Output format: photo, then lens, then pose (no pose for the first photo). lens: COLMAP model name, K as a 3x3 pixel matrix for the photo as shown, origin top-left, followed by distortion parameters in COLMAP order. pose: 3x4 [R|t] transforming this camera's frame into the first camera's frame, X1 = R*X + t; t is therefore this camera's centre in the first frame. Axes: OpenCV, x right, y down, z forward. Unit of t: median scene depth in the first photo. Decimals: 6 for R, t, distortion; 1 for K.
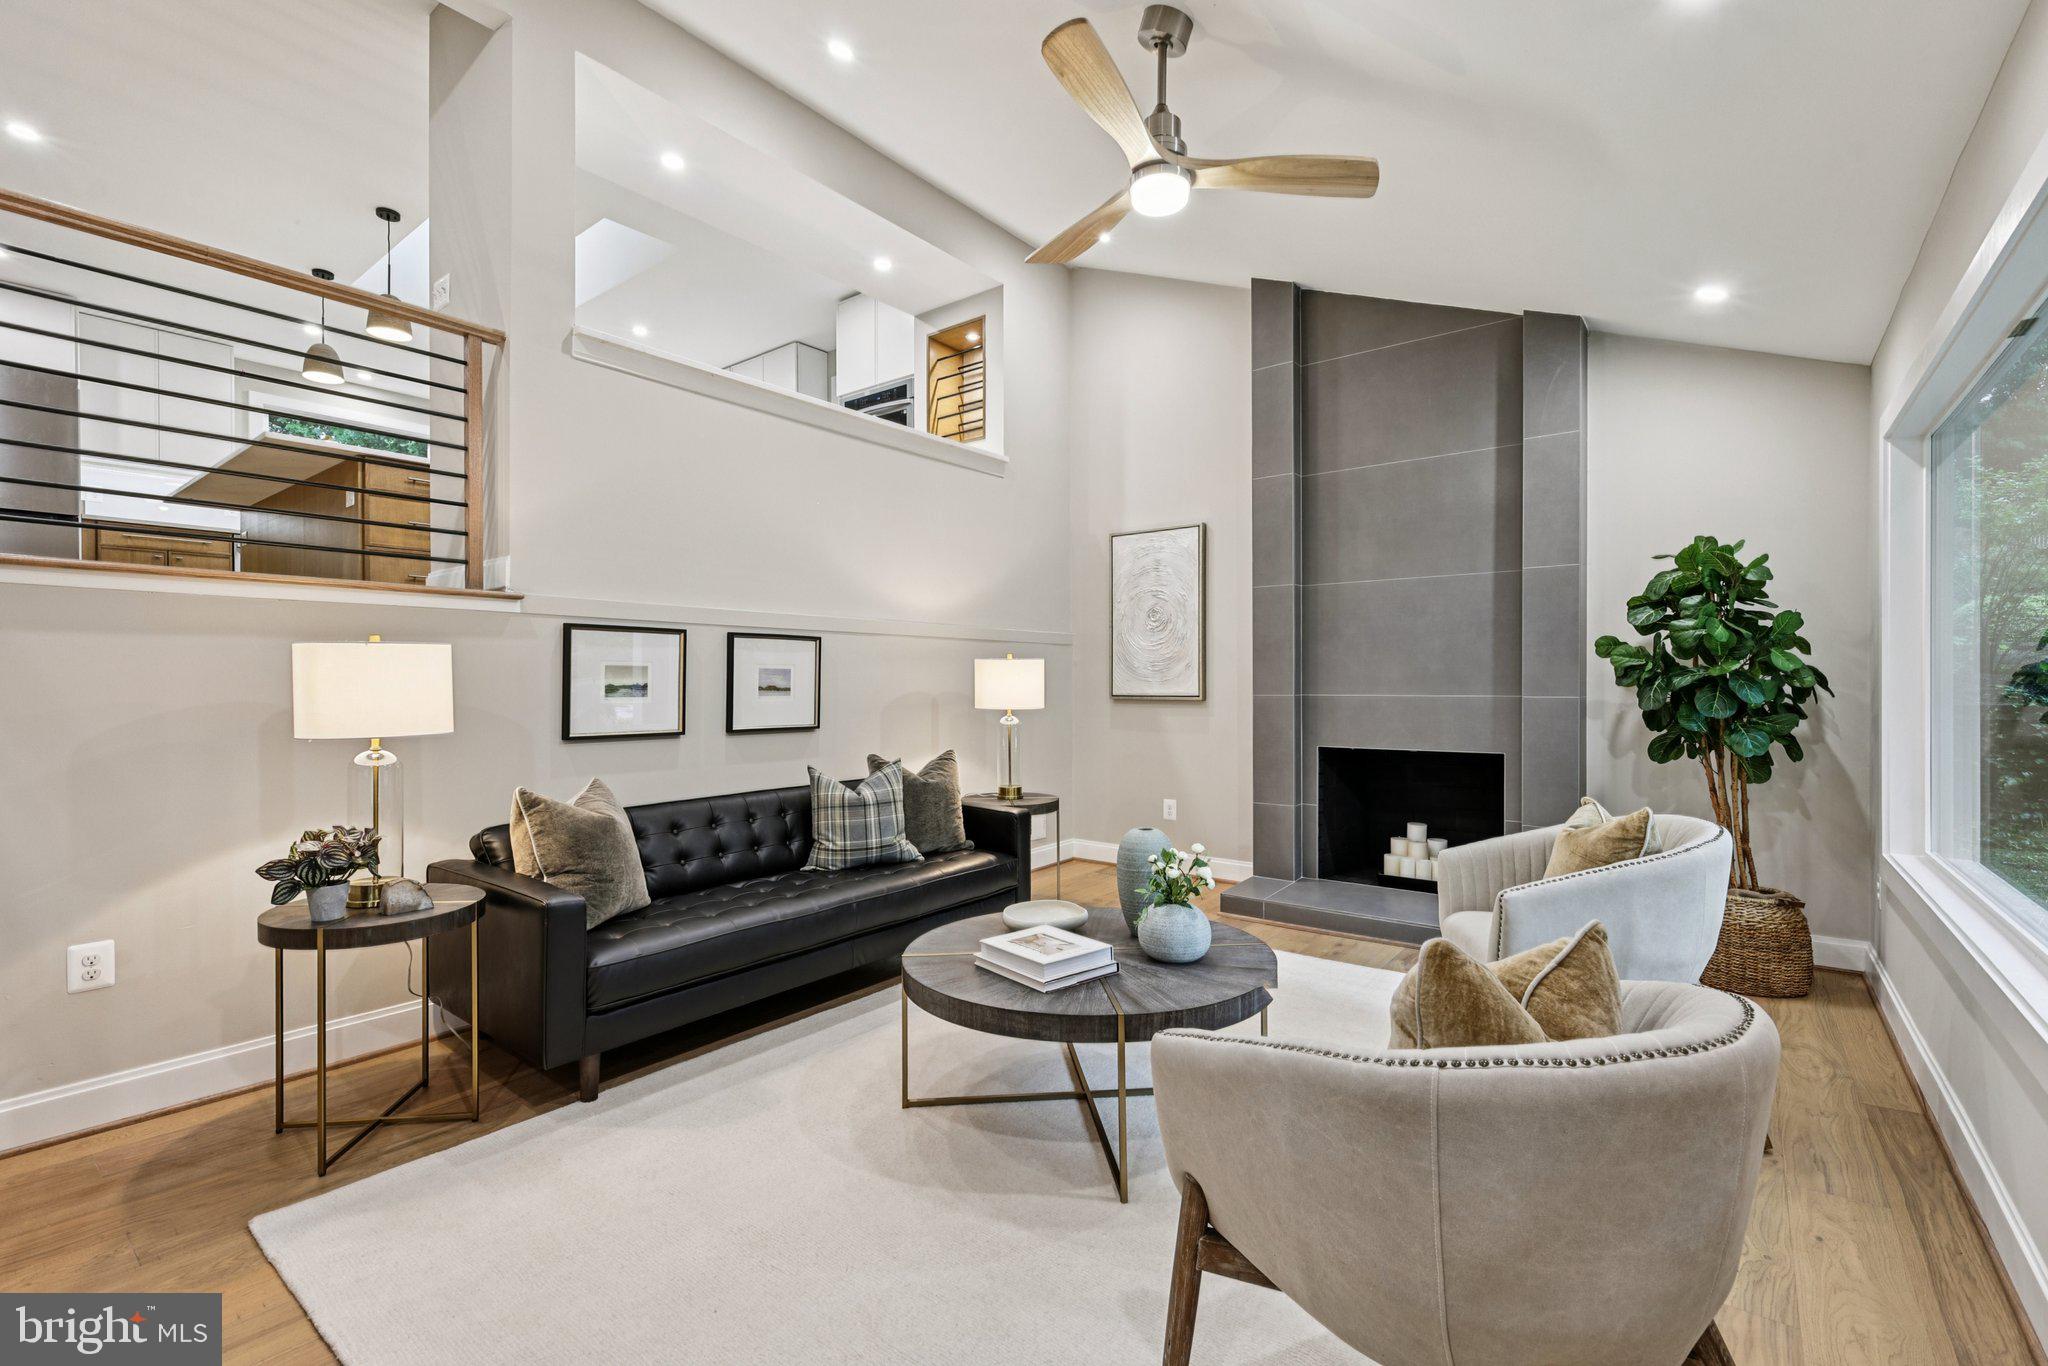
lens RADIAL K [[900.8, 0, 1020.0], [0, 900.8, 686.4], [0, 0, 1]] dist [0.002213, -0.000353]
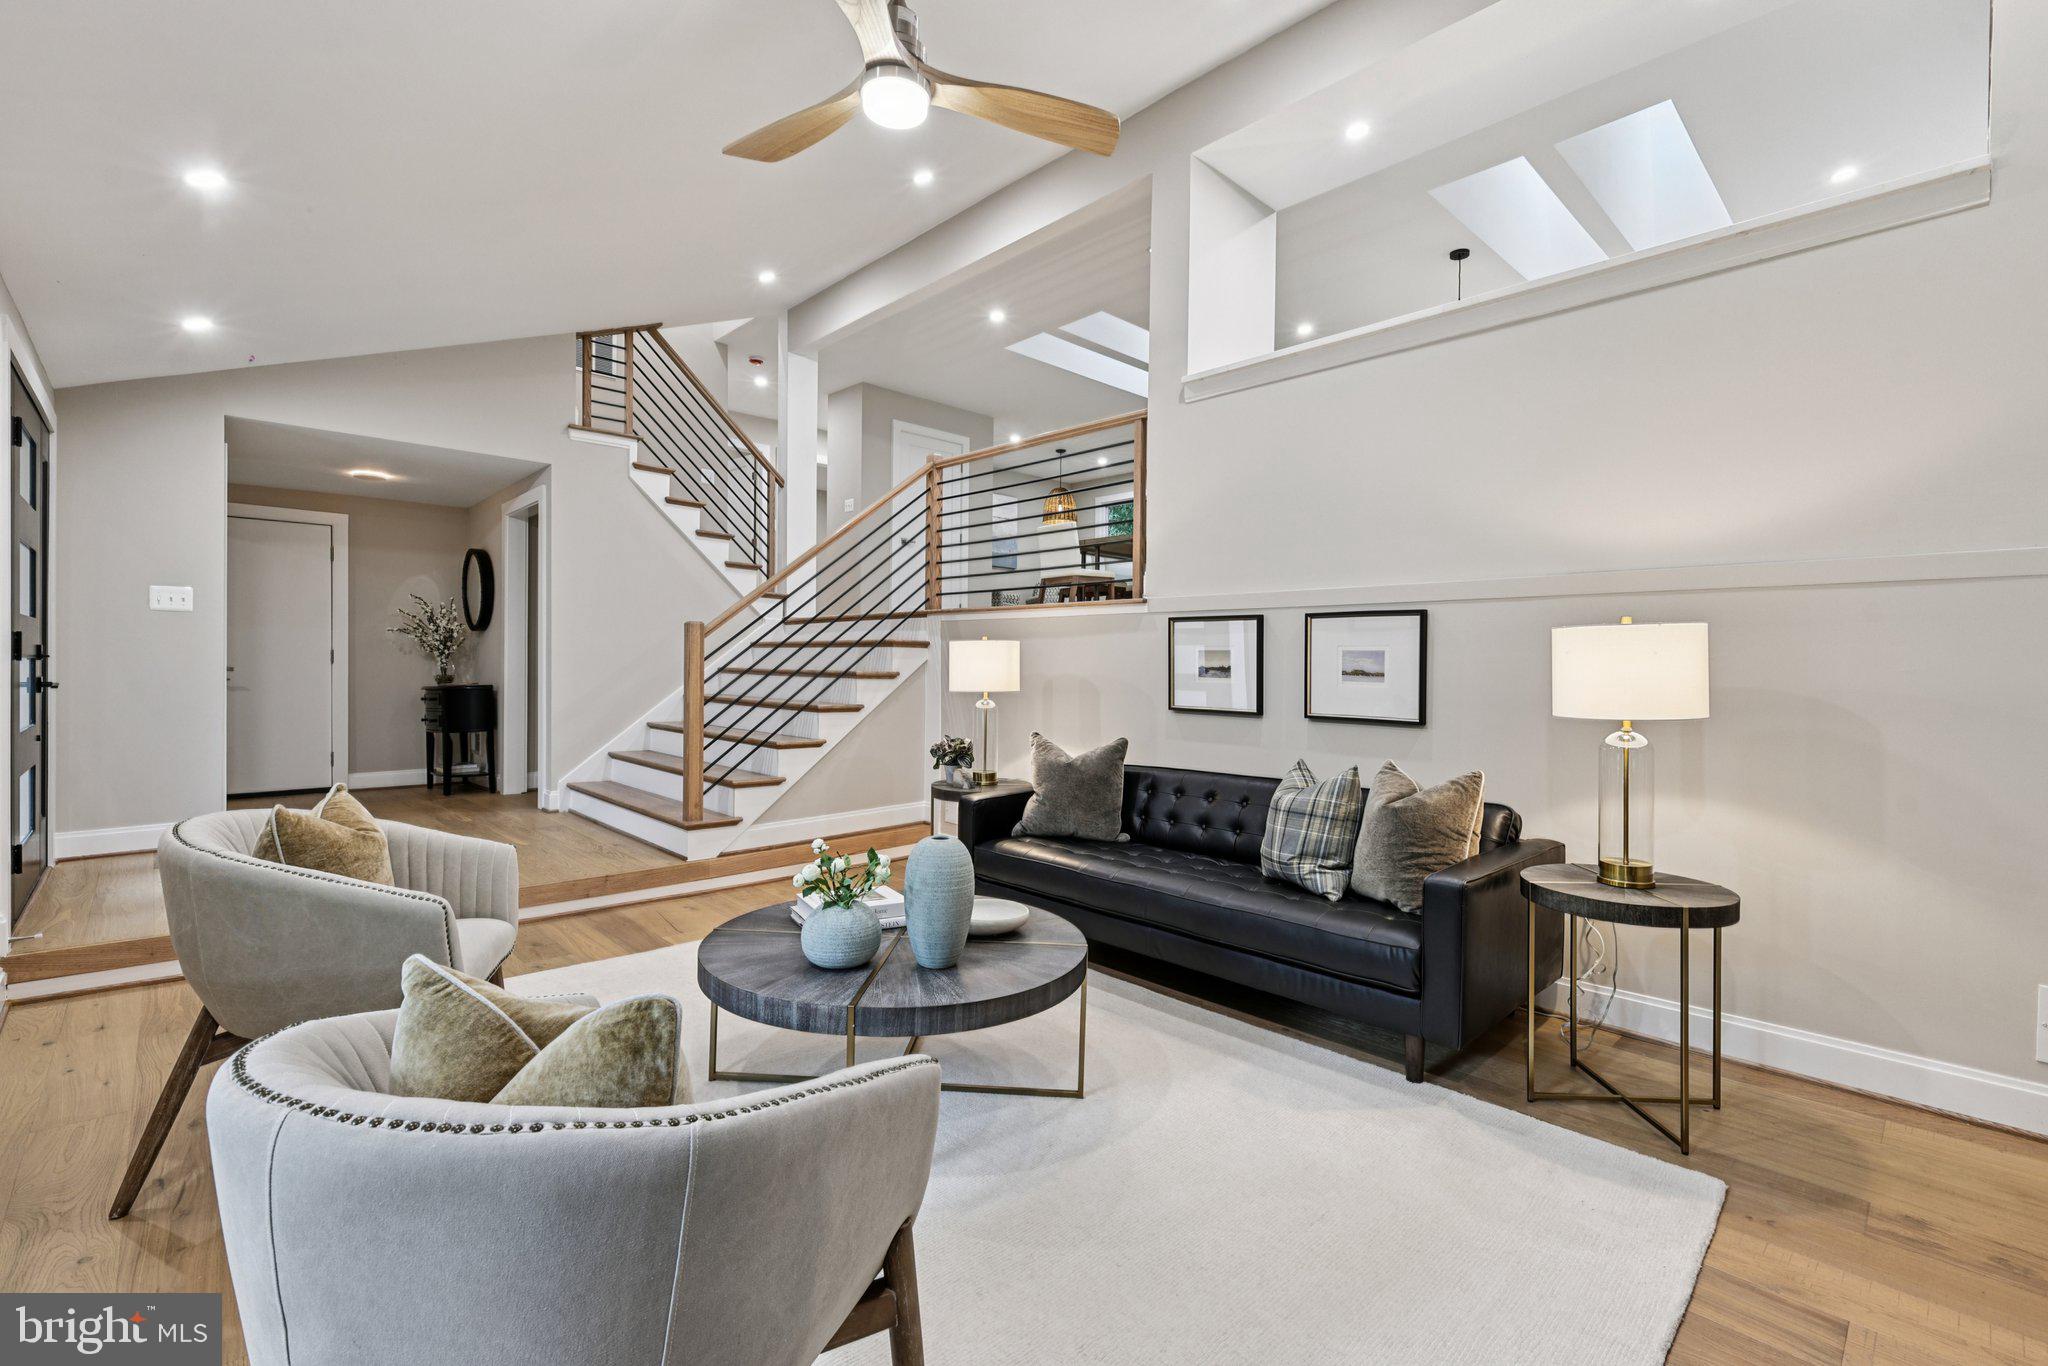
lens RADIAL K [[900.8, 0, 1020.3], [0, 900.8, 664.2], [0, 0, 1]] dist [0.002213, -0.000353]
pose [[-0.146564, 0.004816, -0.989189, 0.645644], [-0.010471, 0.999925, 0.006420, -0.008052], [0.989146, 0.011299, -0.146503, 0.803372]]
